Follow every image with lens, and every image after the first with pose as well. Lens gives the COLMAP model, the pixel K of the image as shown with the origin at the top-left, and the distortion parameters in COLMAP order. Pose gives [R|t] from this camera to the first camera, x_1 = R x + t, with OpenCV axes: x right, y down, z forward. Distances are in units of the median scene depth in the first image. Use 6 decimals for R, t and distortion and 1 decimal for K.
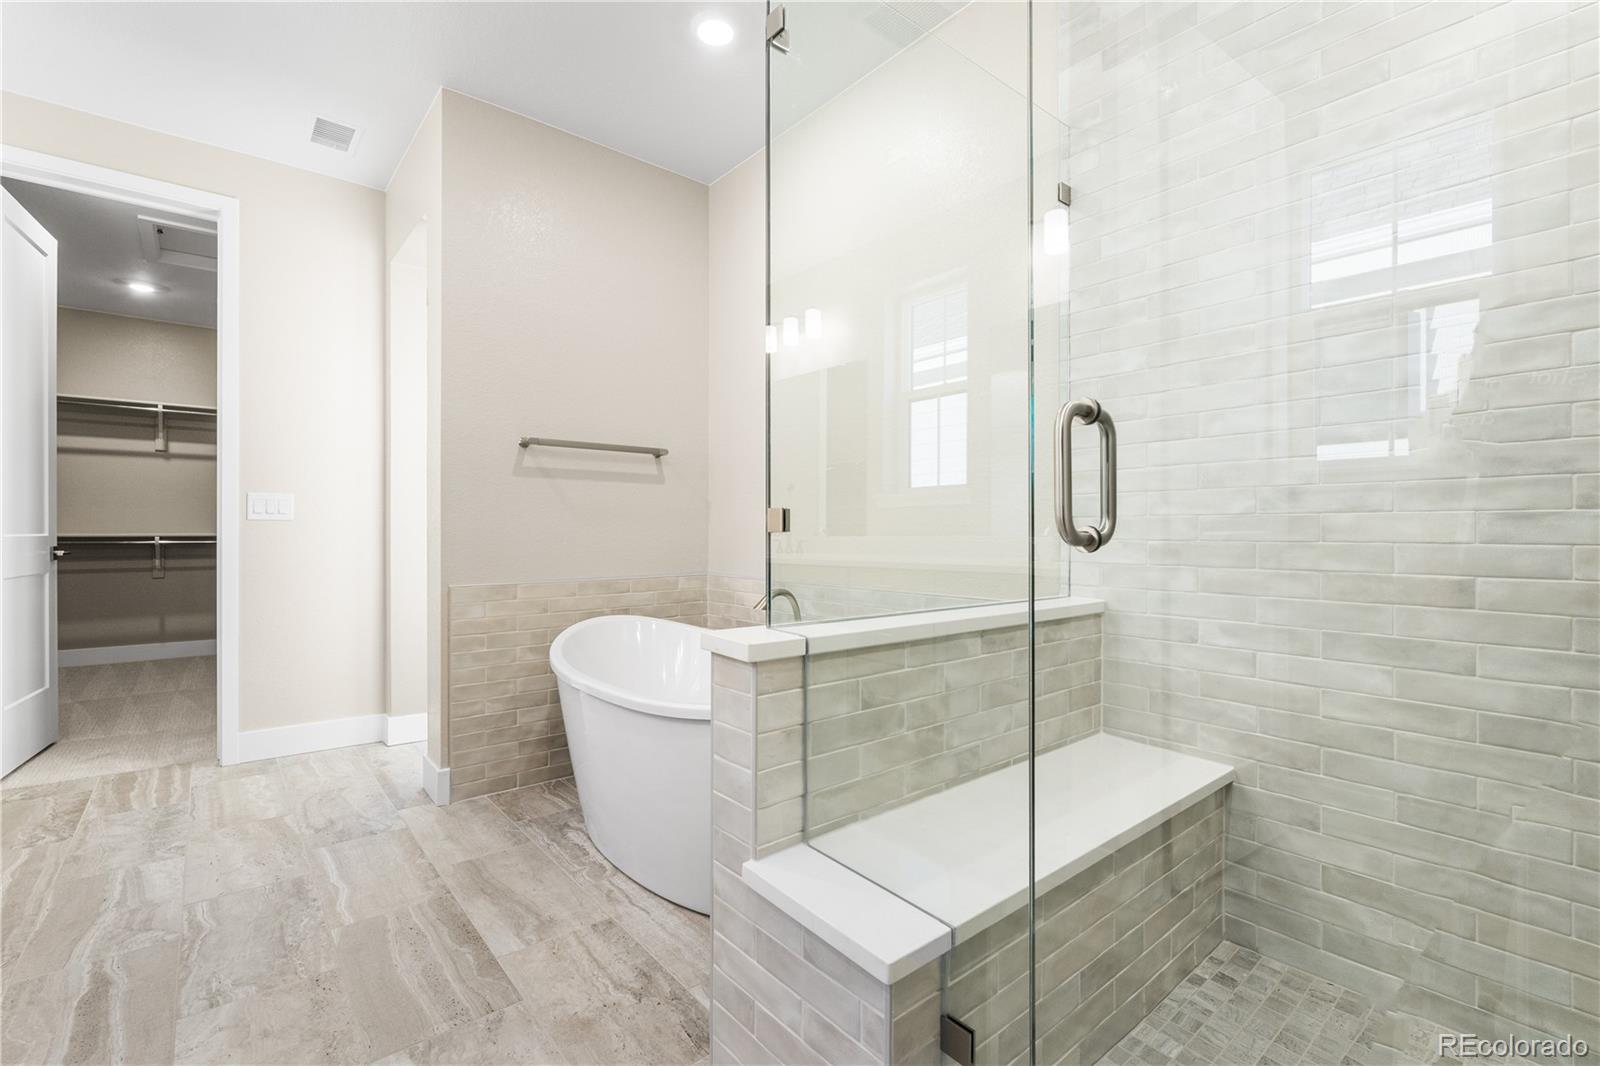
lens RADIAL K [[712.1, 0, 797.7], [0, 712.1, 536.1], [0, 0, 1]] dist [-0.001865, -0.001018]
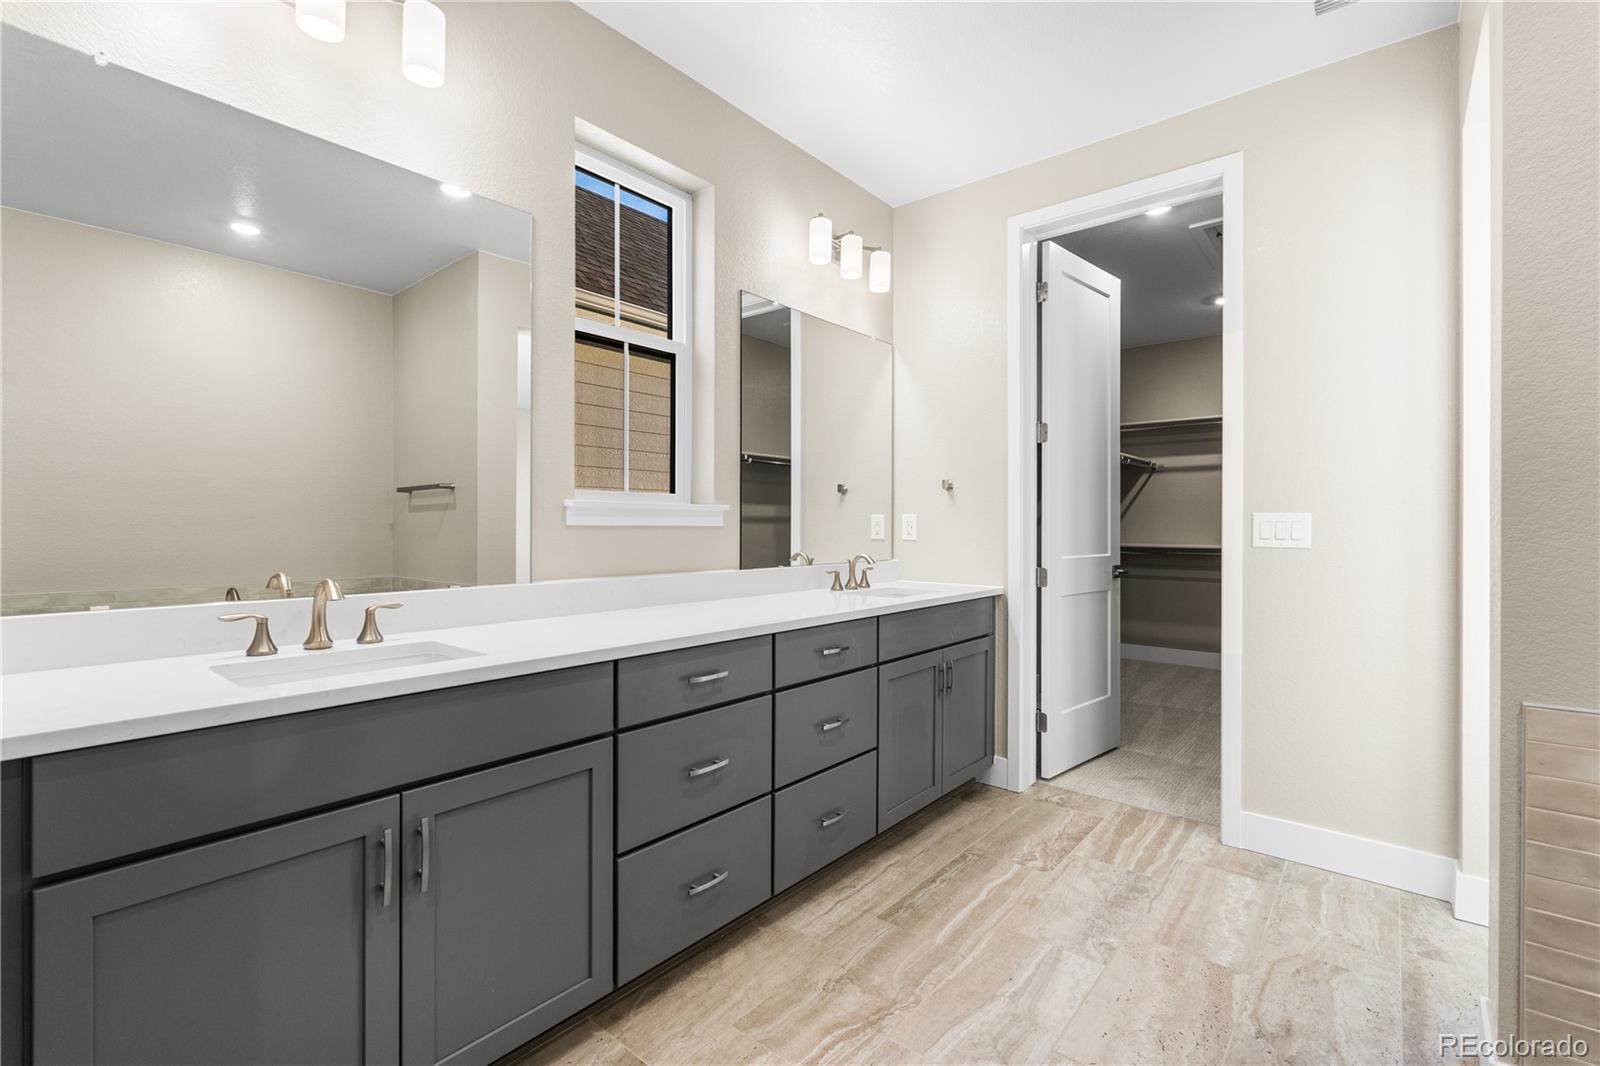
lens RADIAL K [[712.0, 0, 798.2], [0, 712.0, 526.6], [0, 0, 1]] dist [-0.001819, -0.000101]
pose [[0.179995, -0.000991, -0.983667, -0.103652], [-0.007110, 0.999972, -0.002308, -0.052462], [0.983642, 0.007409, 0.179983, 0.459025]]
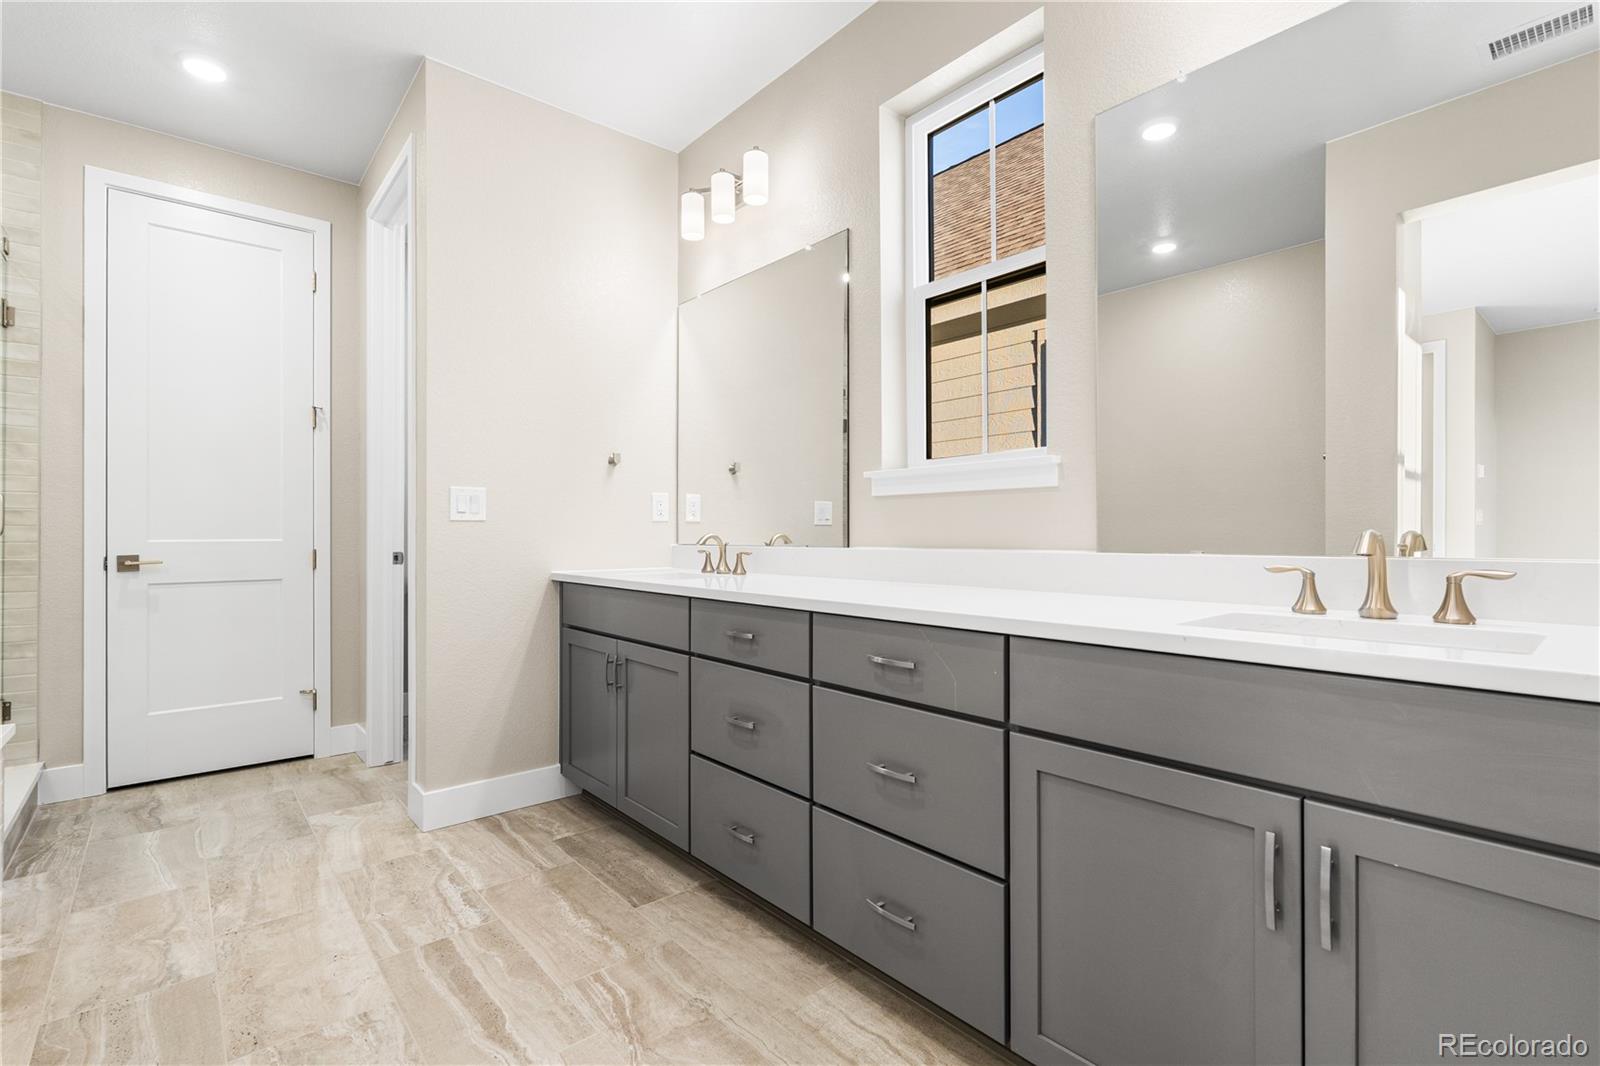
lens RADIAL K [[728.1, 0, 791.8], [0, 728.1, 526.6], [0, 0, 1]] dist [-0.003643, -0.000477]
pose [[-0.999876, 0.000116, -0.015721, -0.892930], [0.000182, 0.999991, -0.004186, -0.009751], [0.015721, -0.004188, -0.999868, 1.286957]]
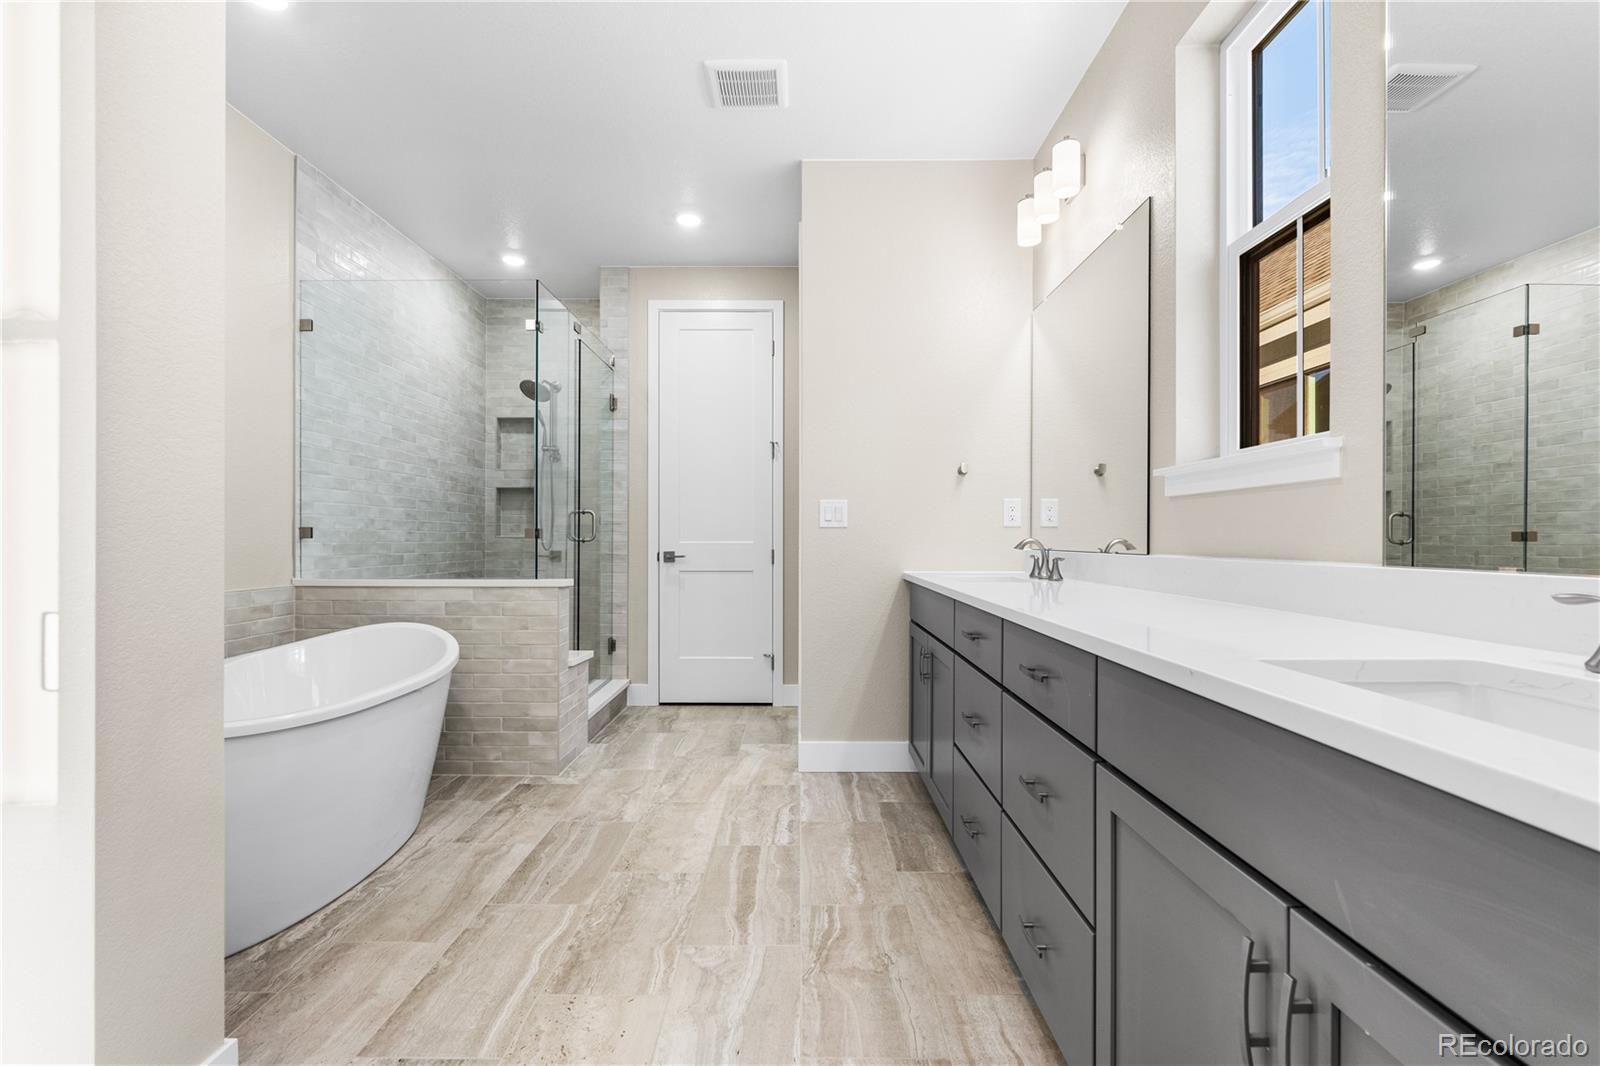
lens RADIAL K [[712.1, 0, 797.7], [0, 712.1, 536.1], [0, 0, 1]] dist [-0.001865, -0.001018]
pose [[-0.768213, -0.001382, 0.640193, -1.211300], [0.000269, 0.999997, 0.002481, -0.010570], [-0.640194, 0.002078, -0.768210, 1.235593]]
